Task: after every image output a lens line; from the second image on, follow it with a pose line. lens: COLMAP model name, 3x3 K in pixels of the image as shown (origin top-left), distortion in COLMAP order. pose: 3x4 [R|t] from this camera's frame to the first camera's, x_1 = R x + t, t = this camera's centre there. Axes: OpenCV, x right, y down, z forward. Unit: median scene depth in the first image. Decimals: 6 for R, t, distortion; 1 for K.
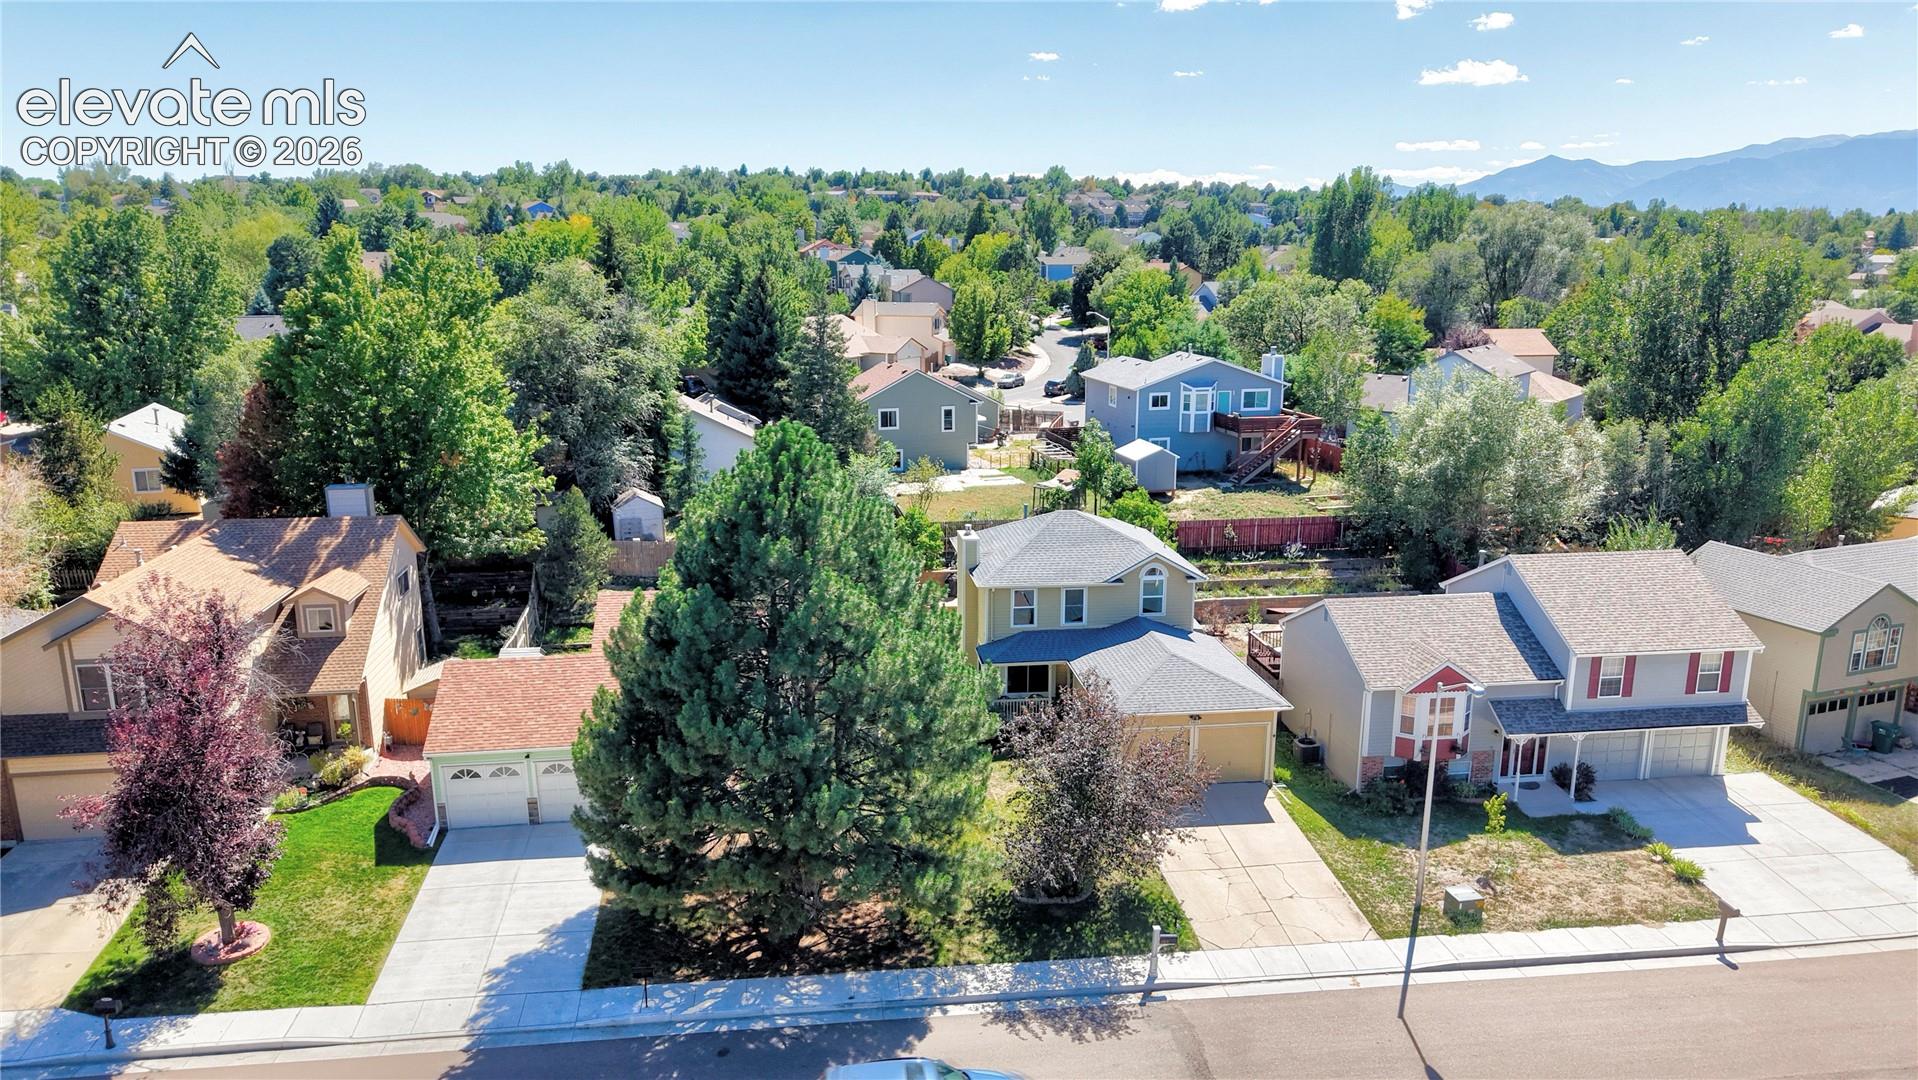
lens RADIAL K [[1280.2, 0, 957.1], [0, 1280.2, 542.8], [0, 0, 1]] dist [0.022357, -0.020587]
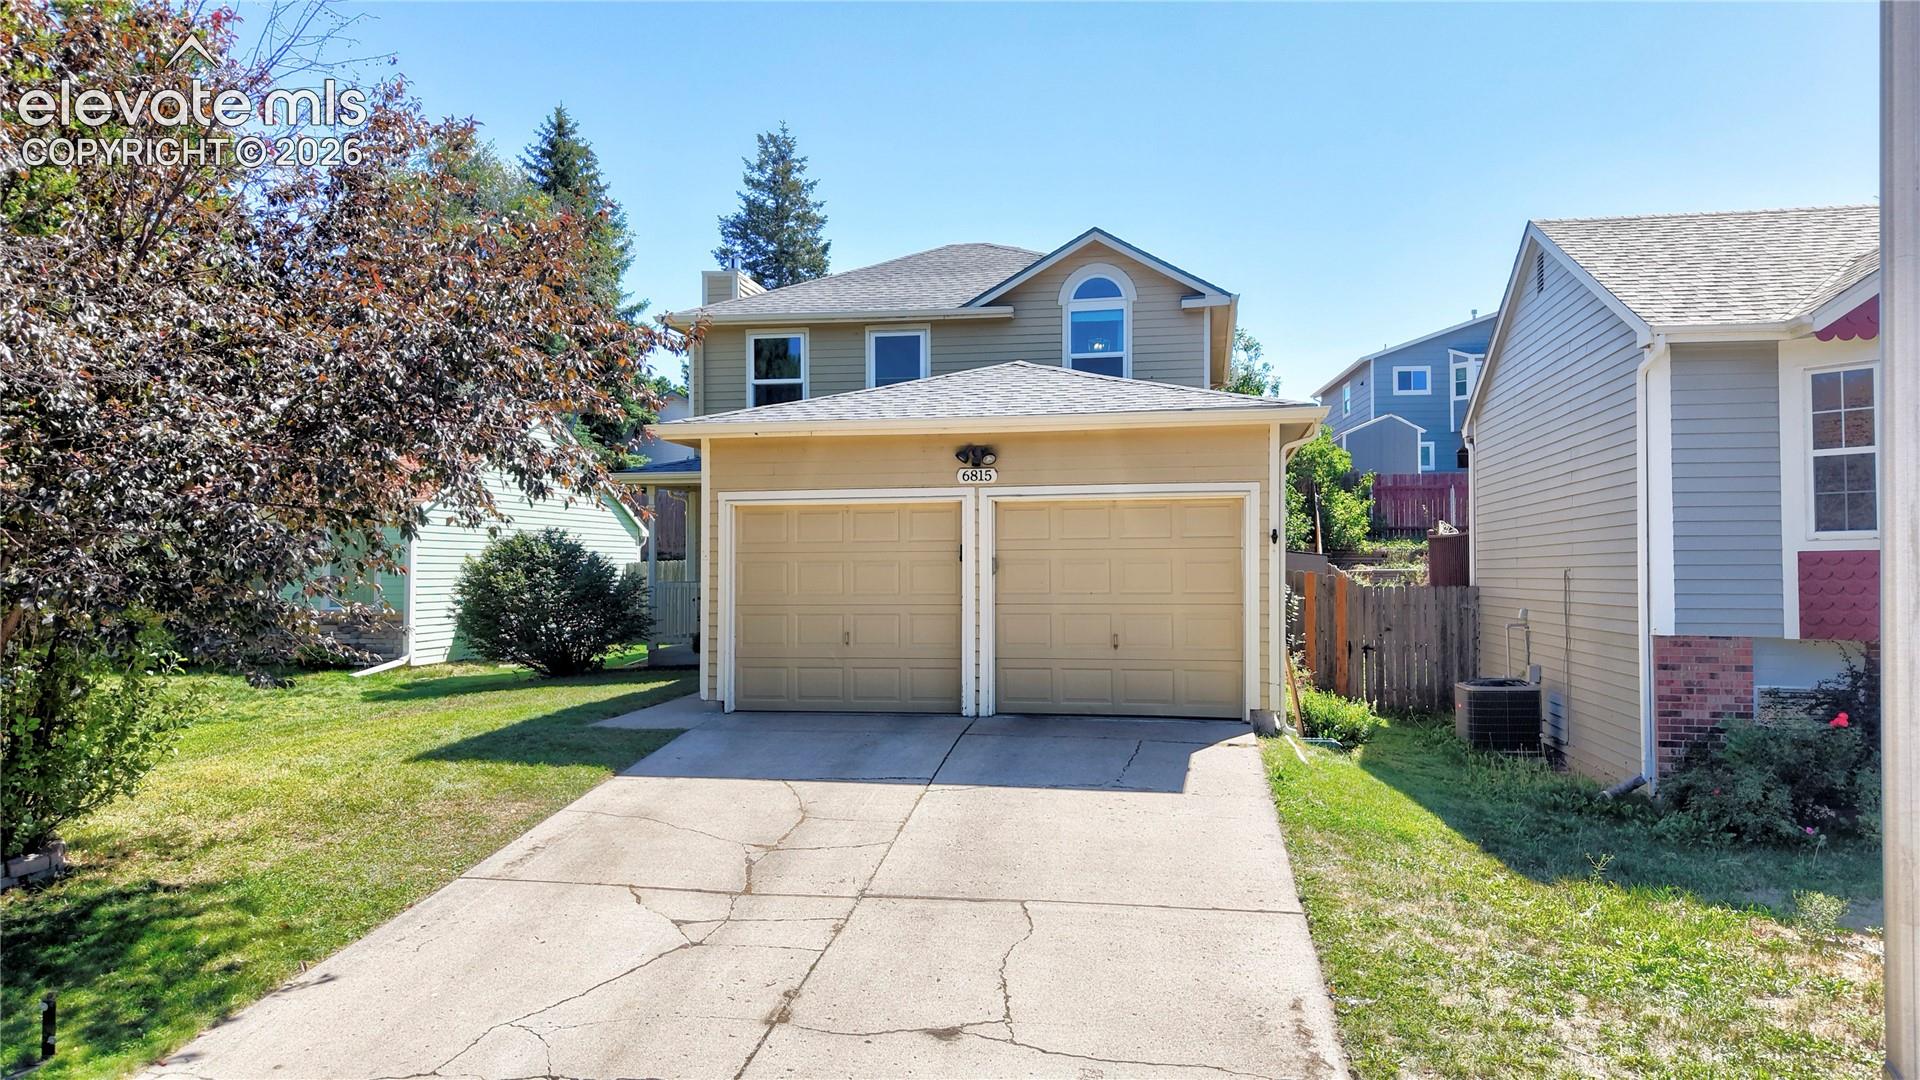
lens RADIAL K [[1281.5, 0, 966.3], [0, 1281.5, 550.3], [0, 0, 1]] dist [0.022357, -0.020587]
pose [[0.949726, -0.006561, -0.313012, 0.263899], [-0.069366, 0.970523, -0.230810, 0.215242], [0.305300, 0.240918, 0.921276, 0.714180]]
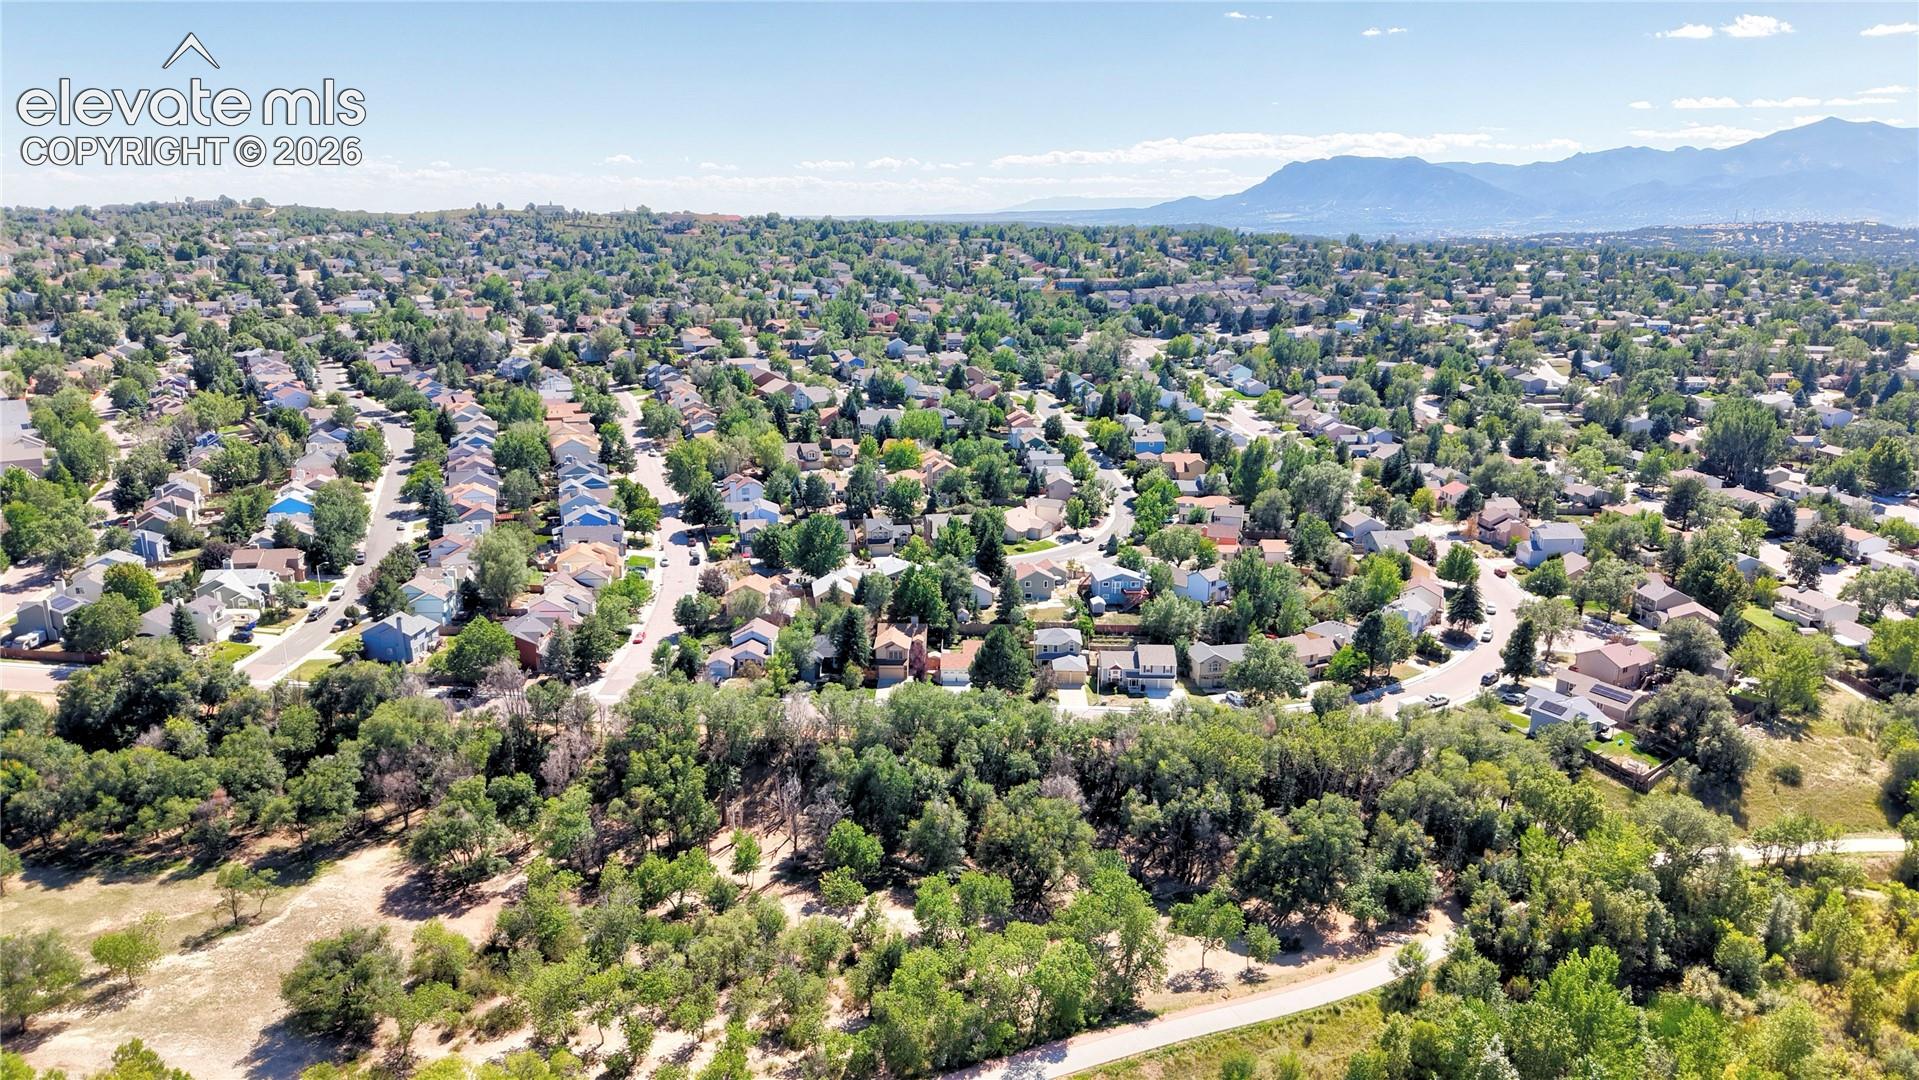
lens RADIAL K [[1280.9, 0, 952.5], [0, 1280.9, 539.4], [0, 0, 1]] dist [0.022357, -0.020587]
pose [[0.986872, 0.047595, -0.154331, 0.496495], [-0.043501, 0.998609, 0.029801, -0.566853], [0.155535, -0.022696, 0.987570, -4.457681]]
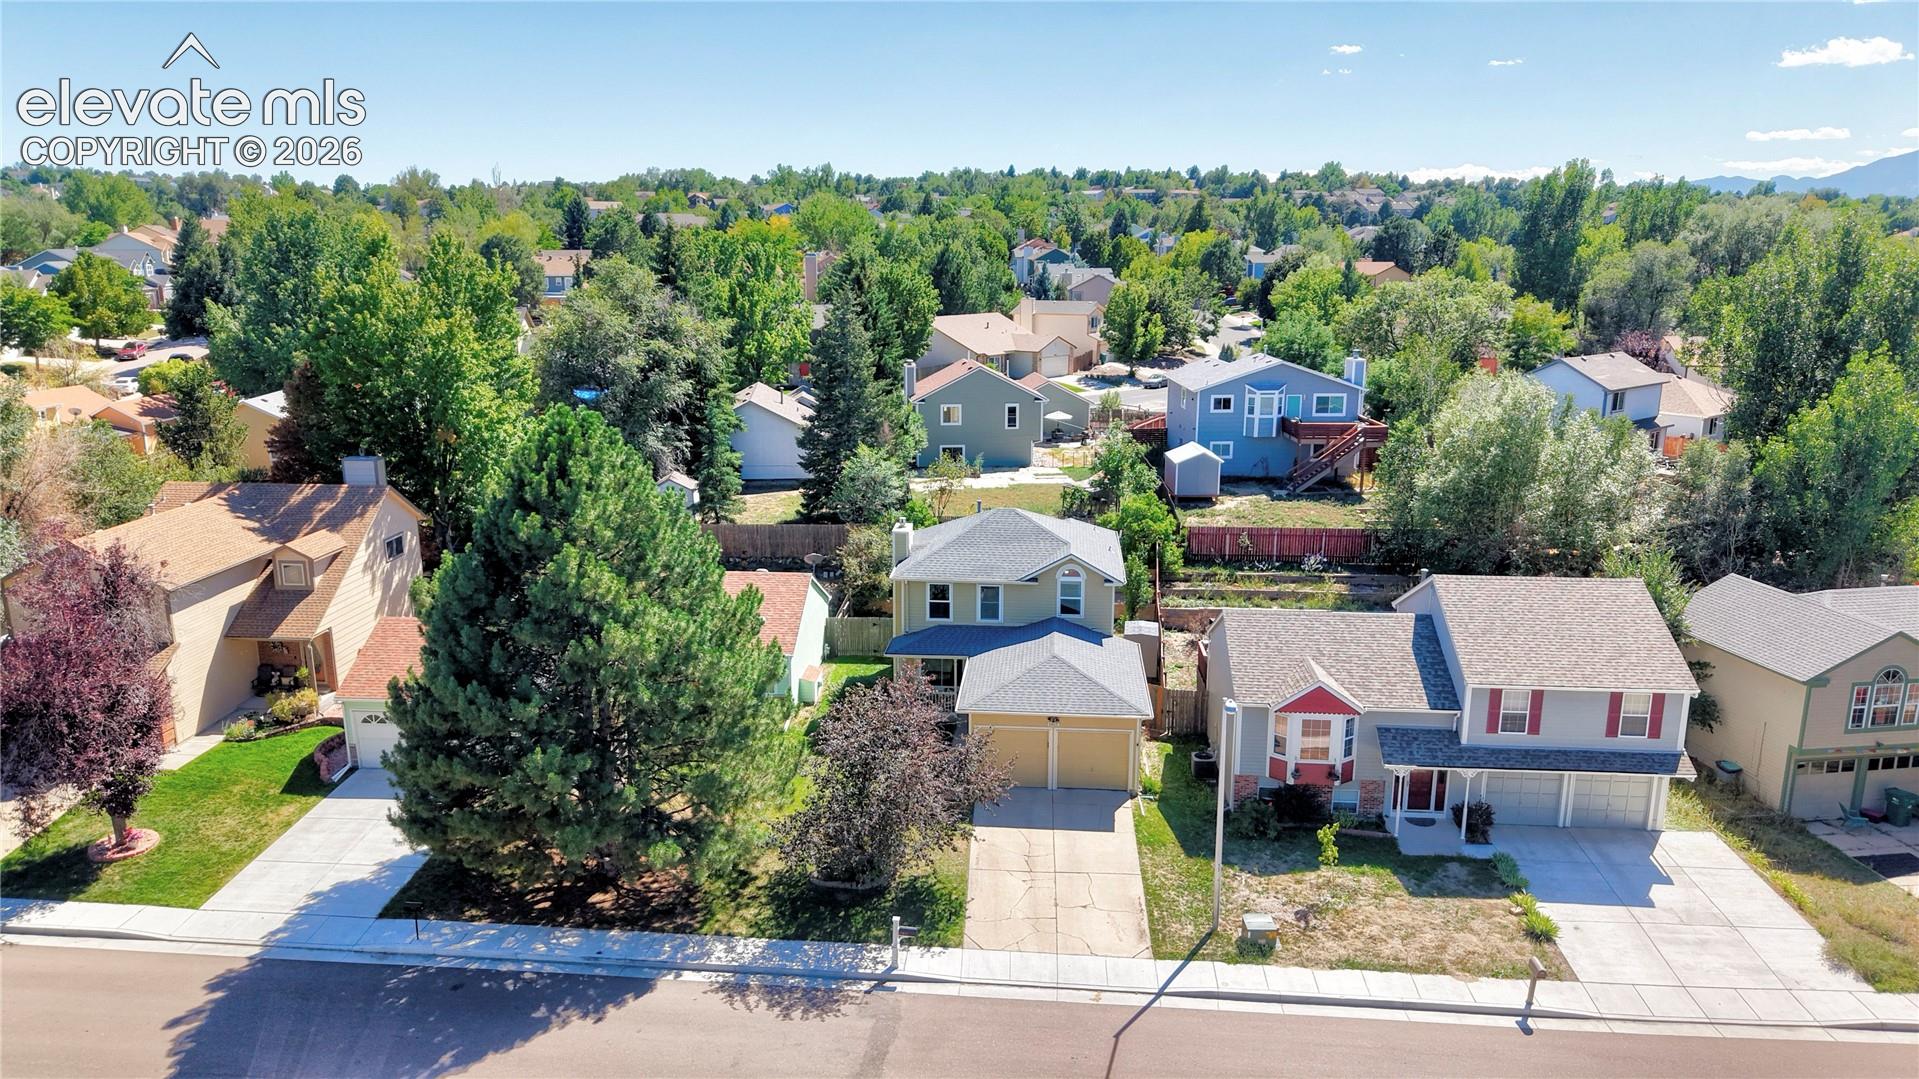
lens RADIAL K [[1280.9, 0, 960.4], [0, 1280.9, 536.5], [0, 0, 1]] dist [0.022357, -0.020587]
pose [[0.977519, 0.047621, -0.205398, 0.300896], [-0.048499, 0.998823, 0.000761, -0.002246], [0.205193, 0.009218, 0.978678, 0.016759]]
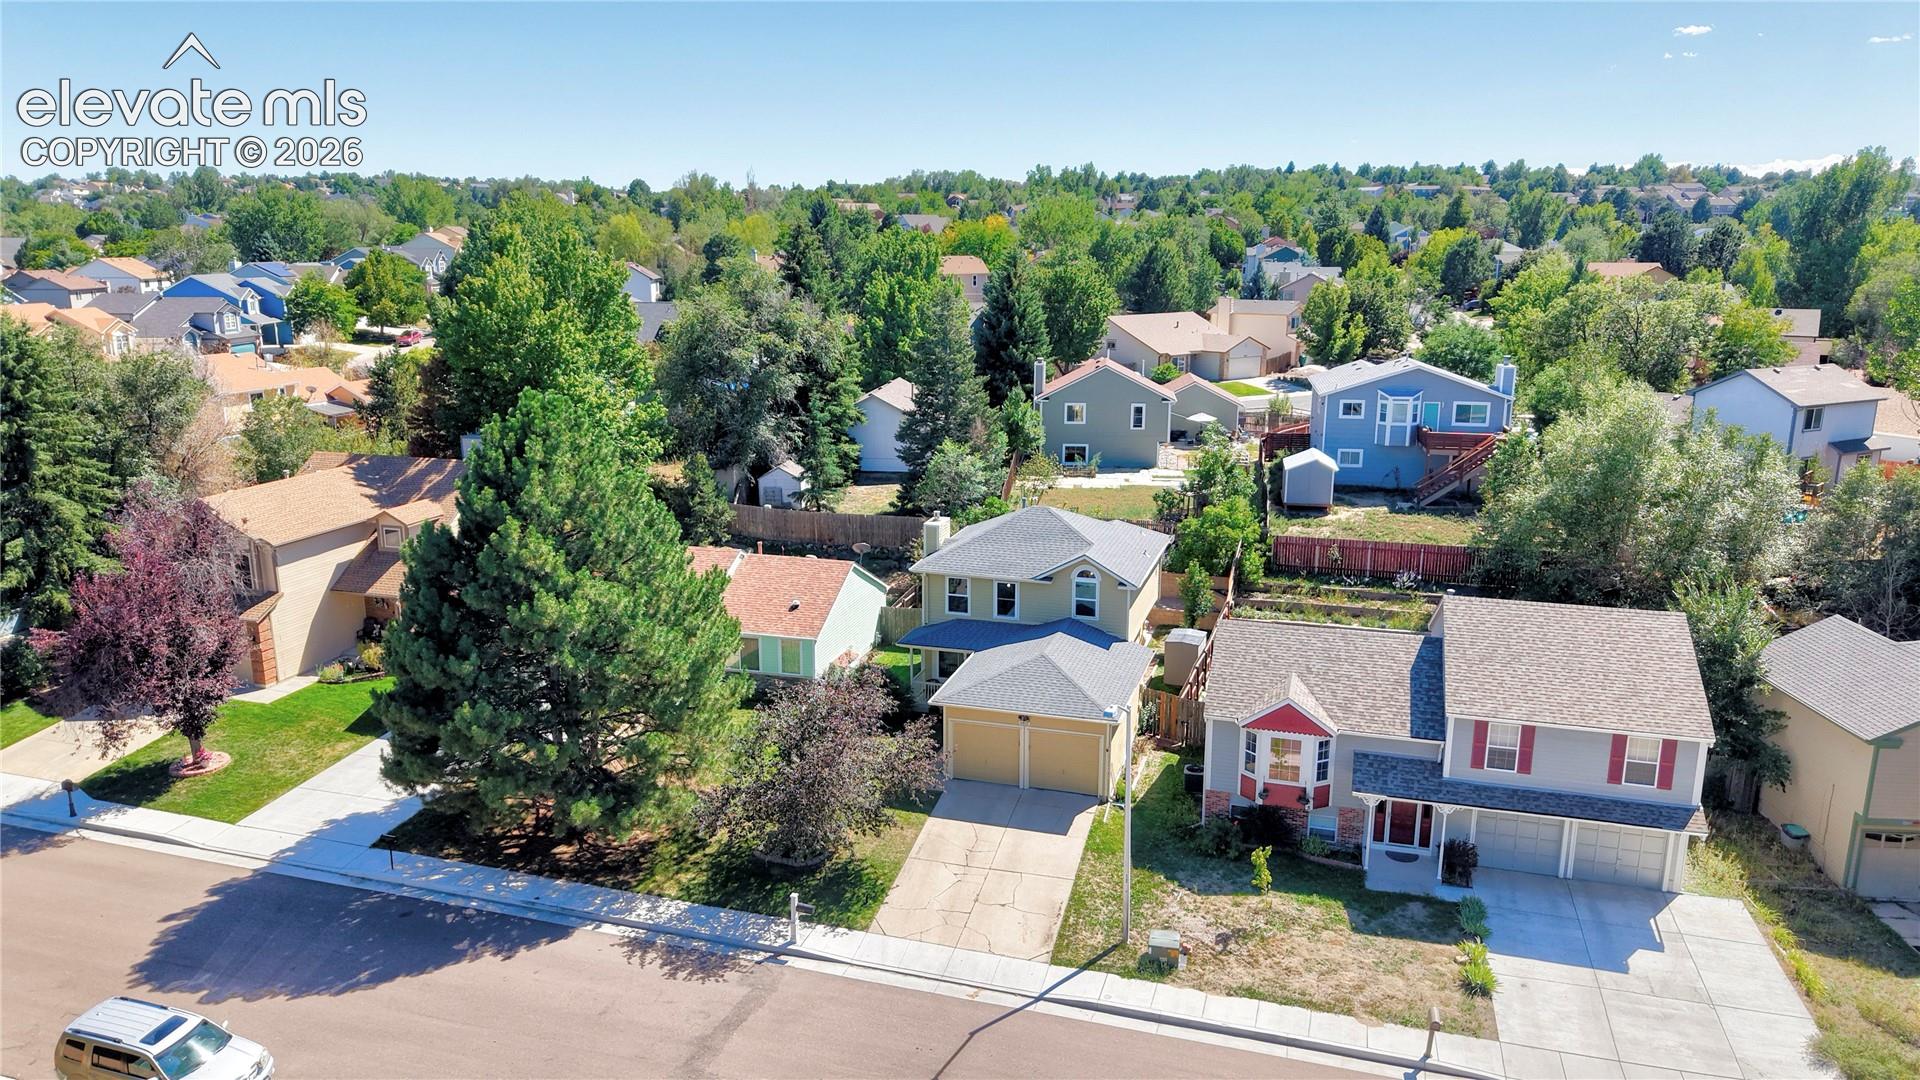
lens RADIAL K [[1281.5, 0, 963.8], [0, 1281.5, 537.1], [0, 0, 1]] dist [0.022357, -0.020587]
pose [[0.910800, 0.093207, -0.402190, 0.507752], [-0.094735, 0.995372, 0.016139, -0.013540], [0.401832, 0.023402, 0.915414, 0.074807]]
